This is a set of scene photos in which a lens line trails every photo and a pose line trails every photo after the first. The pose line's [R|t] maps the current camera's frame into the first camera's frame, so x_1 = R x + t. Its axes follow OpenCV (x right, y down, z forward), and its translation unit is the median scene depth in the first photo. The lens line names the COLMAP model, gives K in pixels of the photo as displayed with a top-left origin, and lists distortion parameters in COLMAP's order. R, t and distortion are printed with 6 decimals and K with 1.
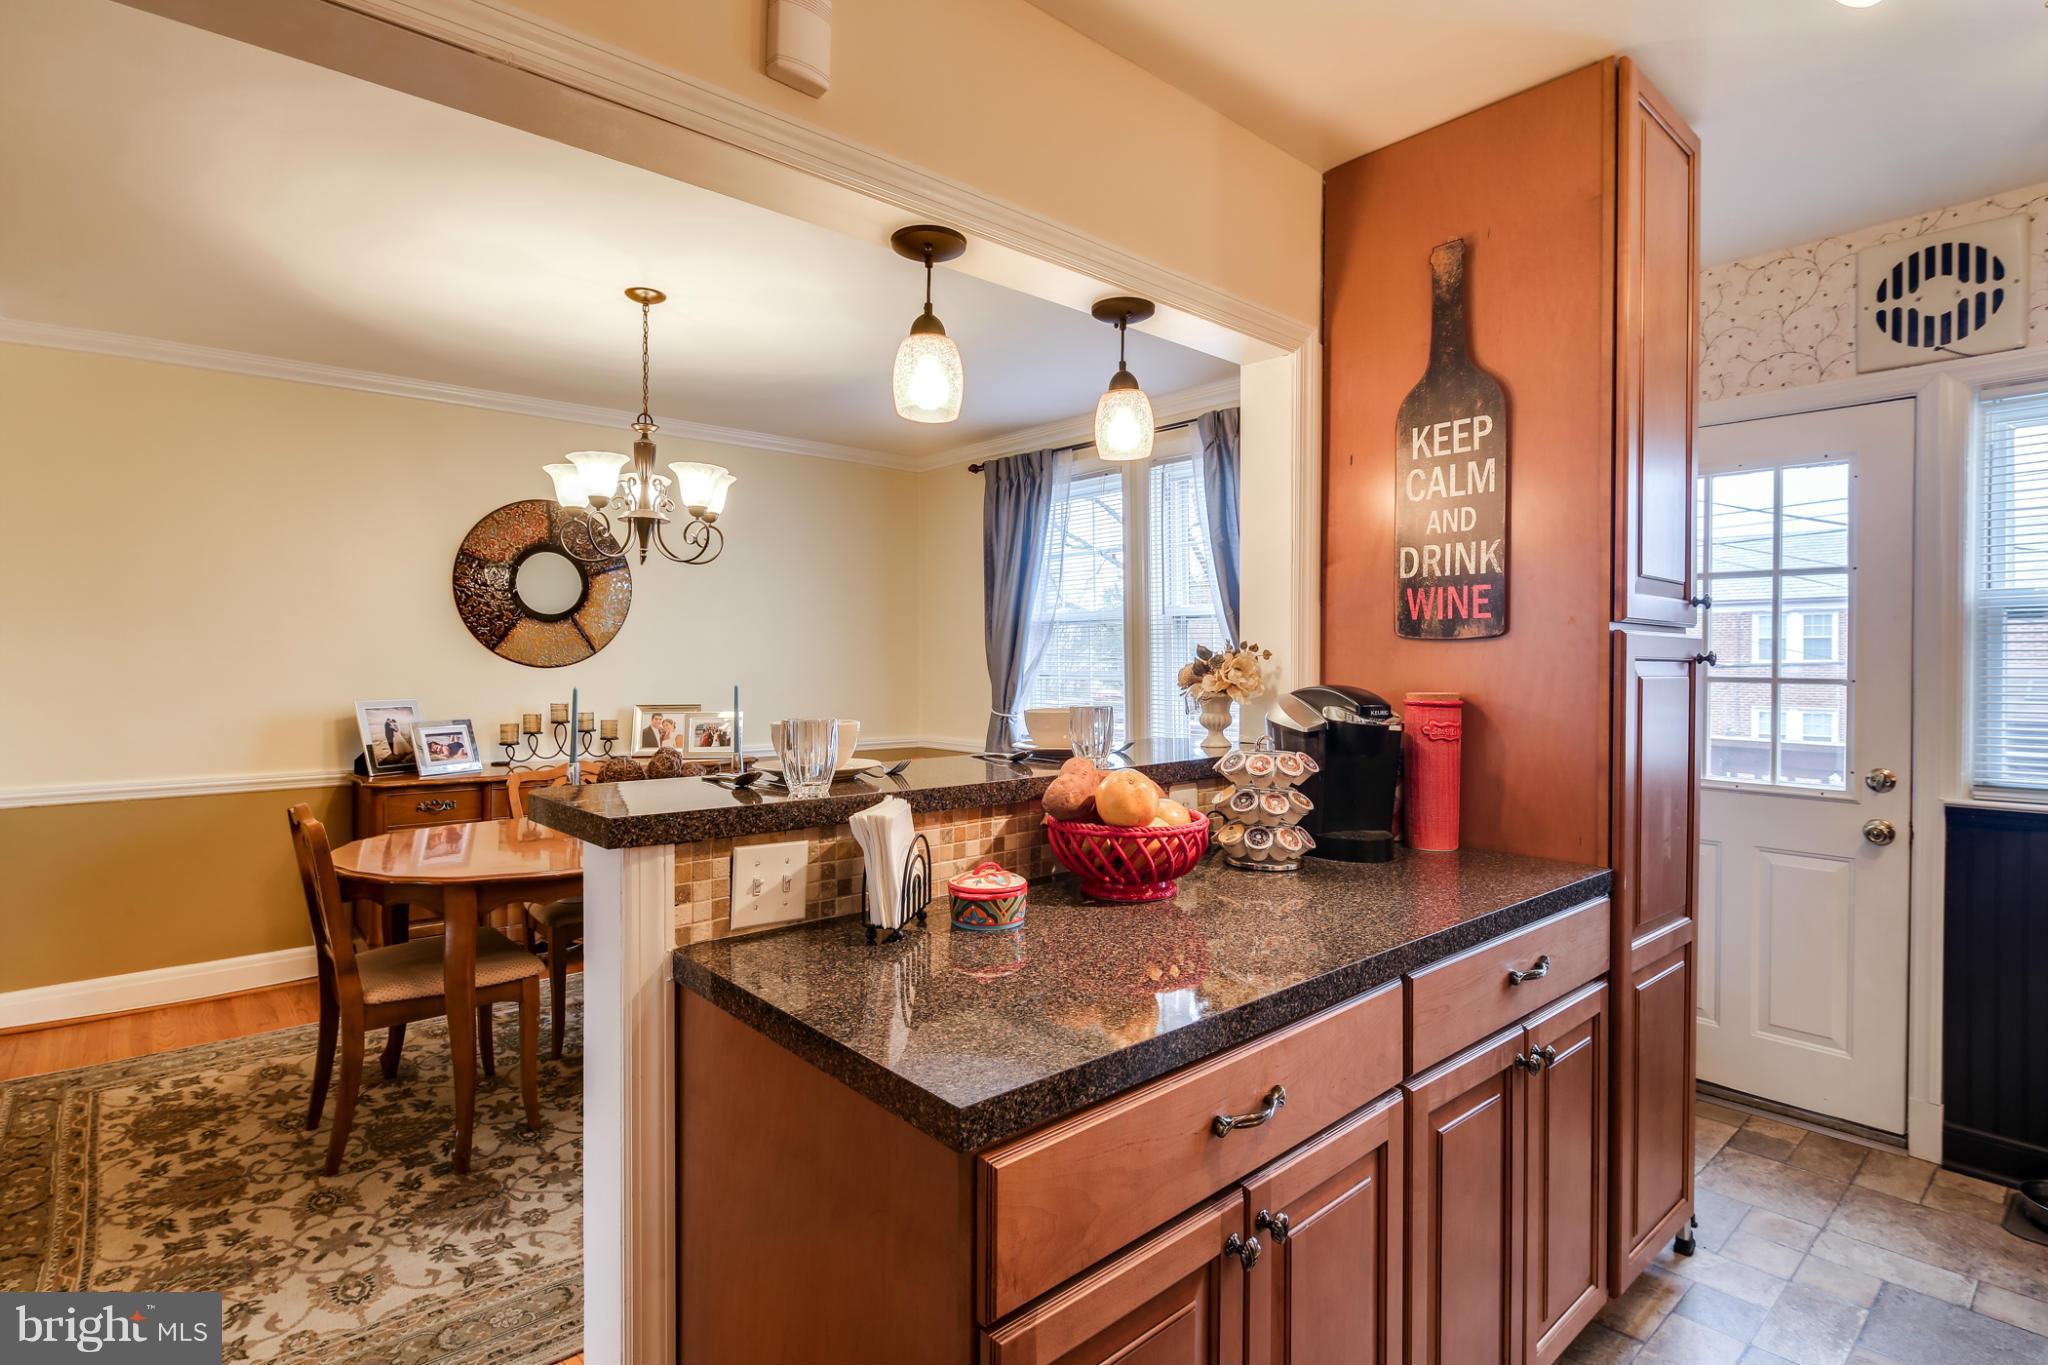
lens RADIAL K [[998.3, 0, 1020.2], [0, 998.3, 662.0], [0, 0, 1]] dist [0.005234, -0.004488]
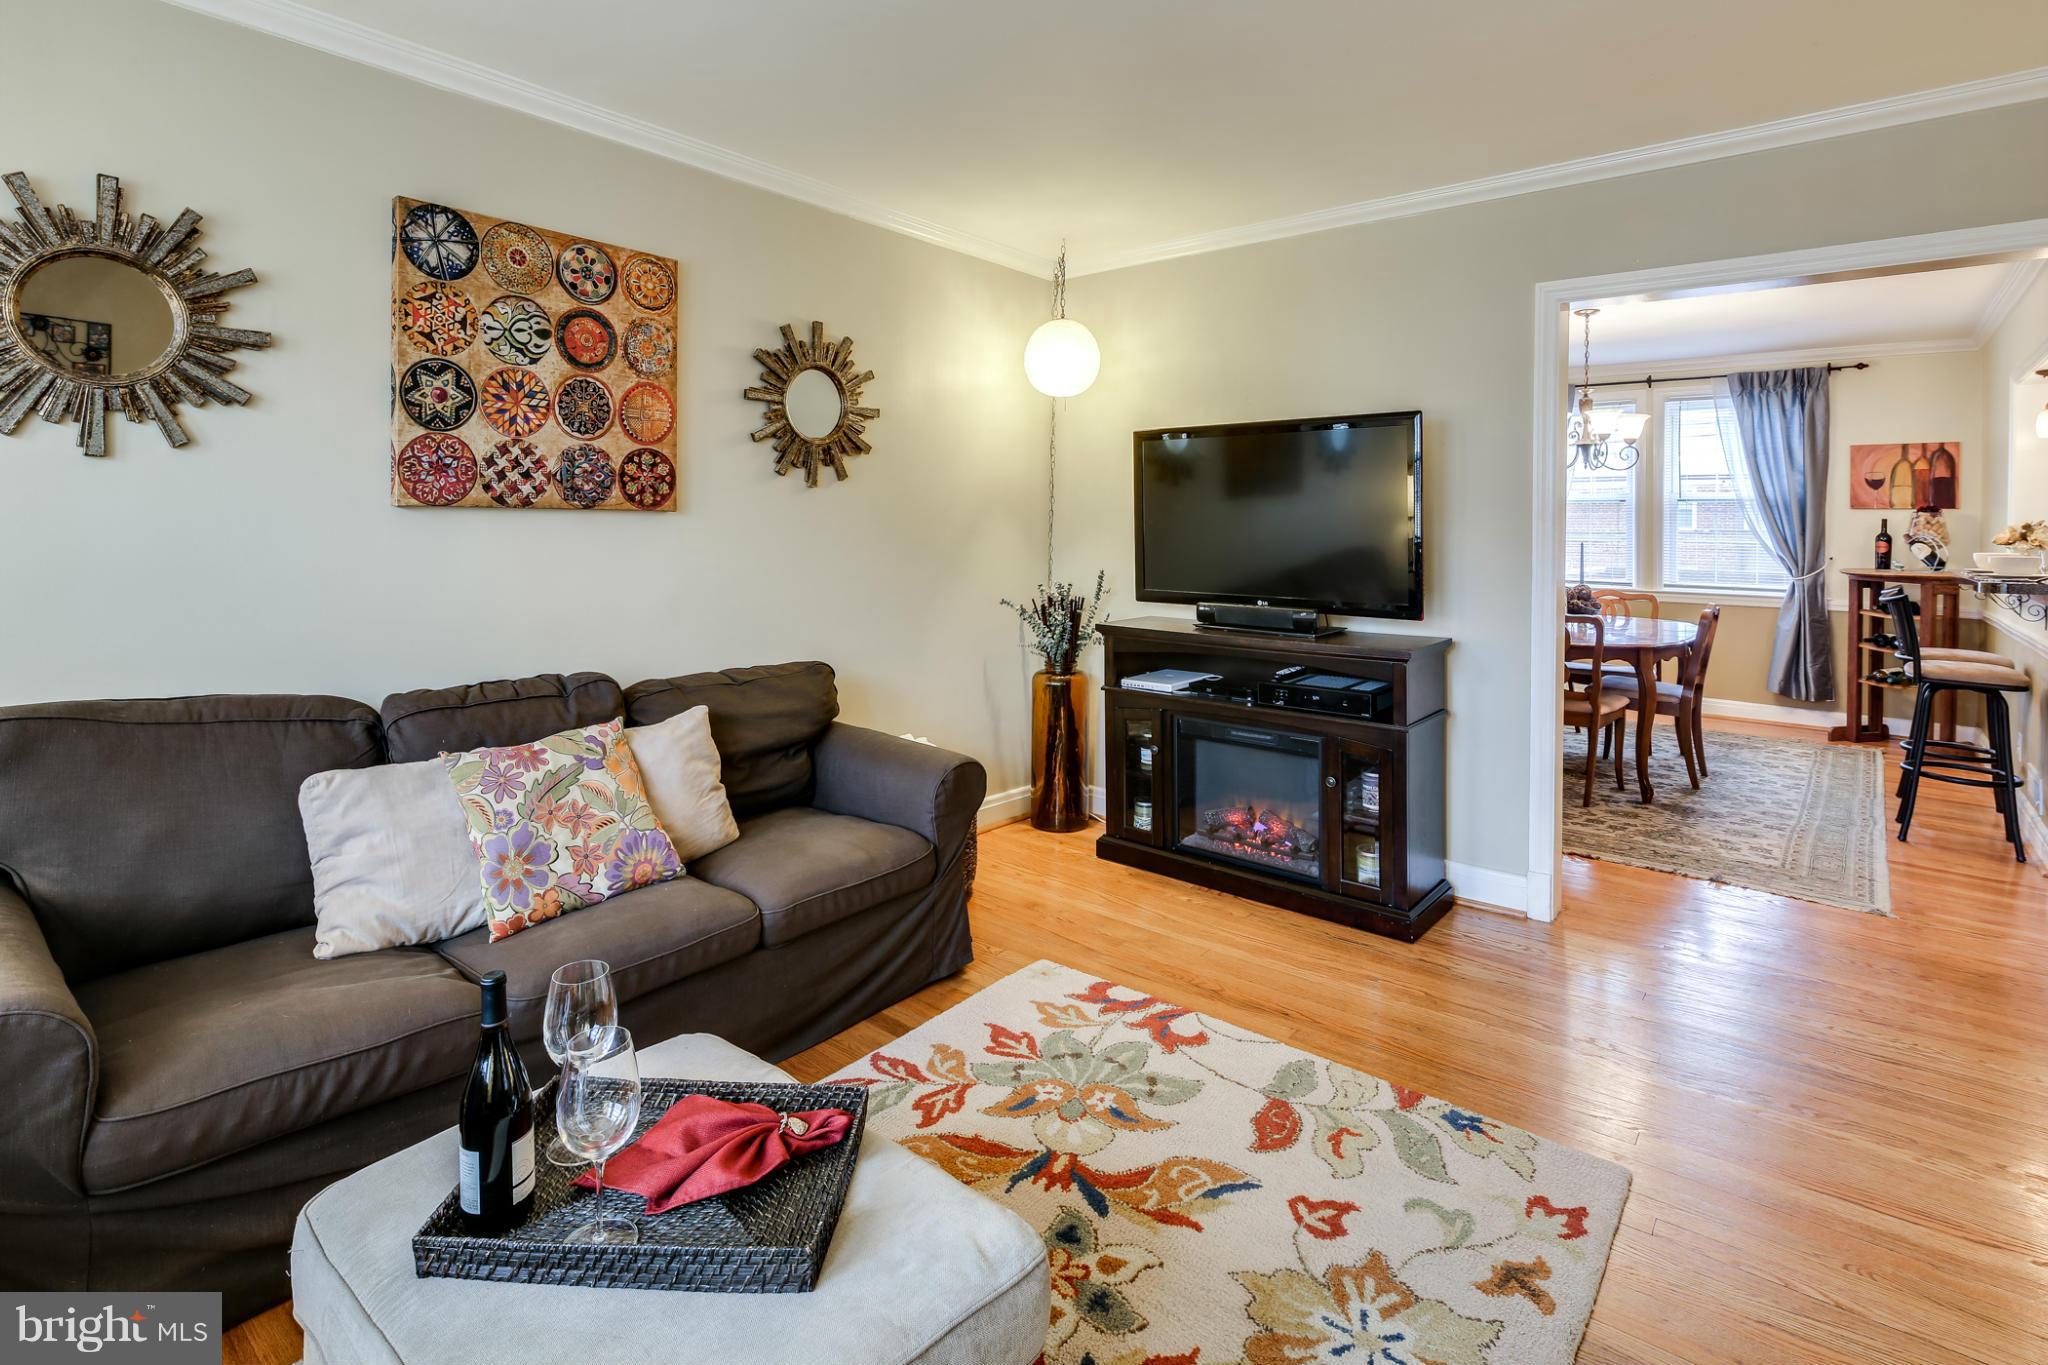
lens RADIAL K [[998.3, 0, 1014.0], [0, 998.3, 531.0], [0, 0, 1]] dist [0.005234, -0.004488]
pose [[0.986998, 0.004861, 0.160656, -2.338583], [-0.005279, 0.999984, 0.002179, 0.009191], [-0.160643, -0.002998, 0.987008, -0.746251]]
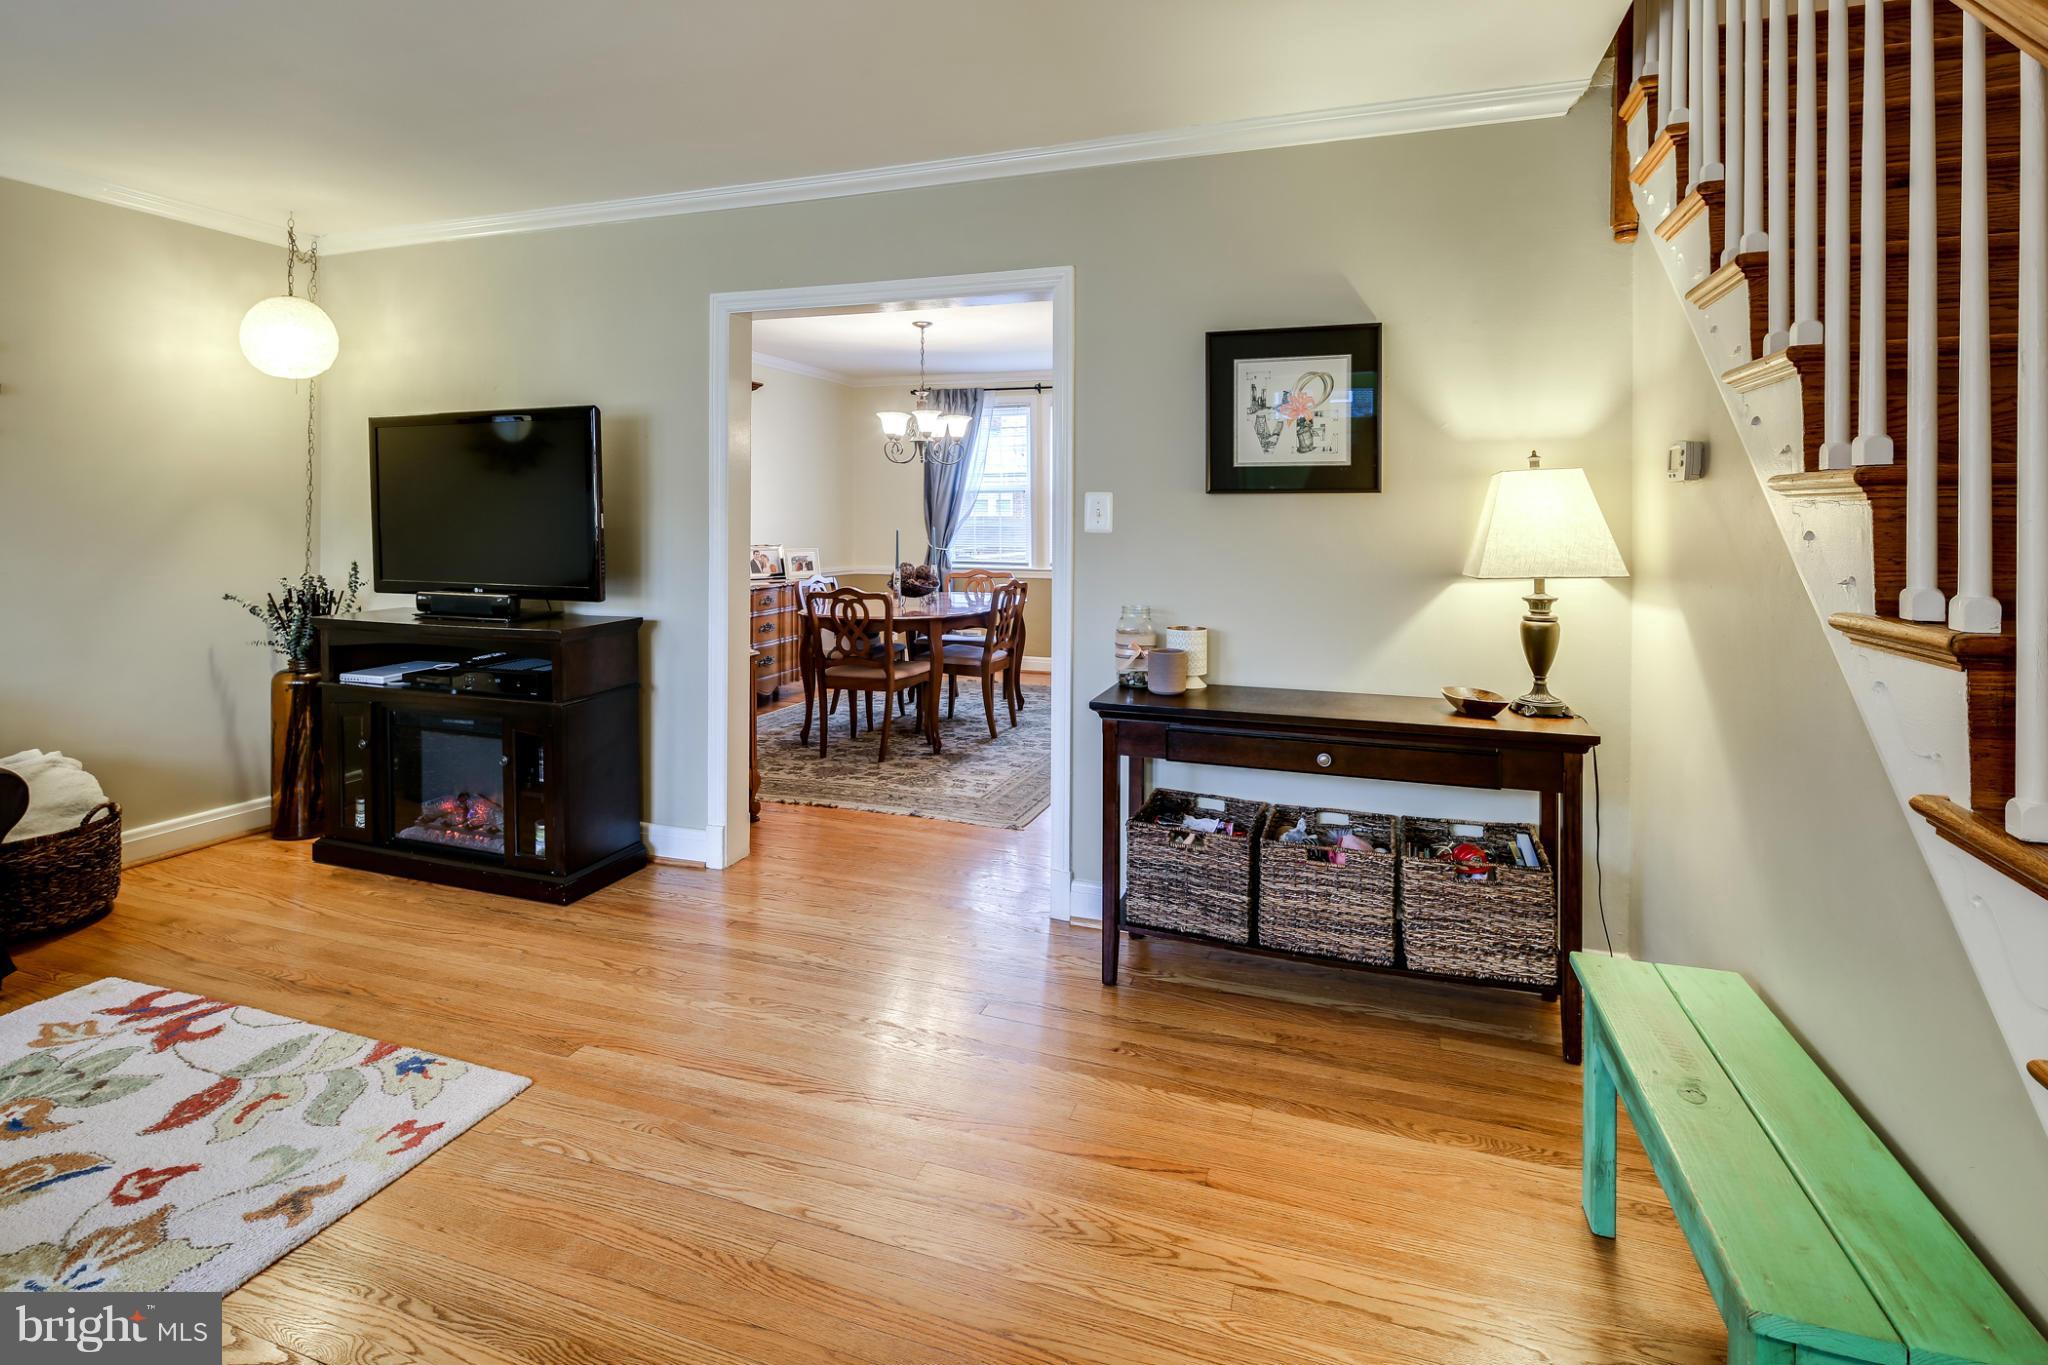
lens RADIAL K [[998.3, 0, 1021.0], [0, 998.3, 524.3], [0, 0, 1]] dist [0.005234, -0.004488]
pose [[0.871800, -0.003977, 0.489846, -1.669954], [0.001419, 0.999983, 0.005593, 0.010165], [-0.489860, -0.004181, 0.871791, -1.102422]]
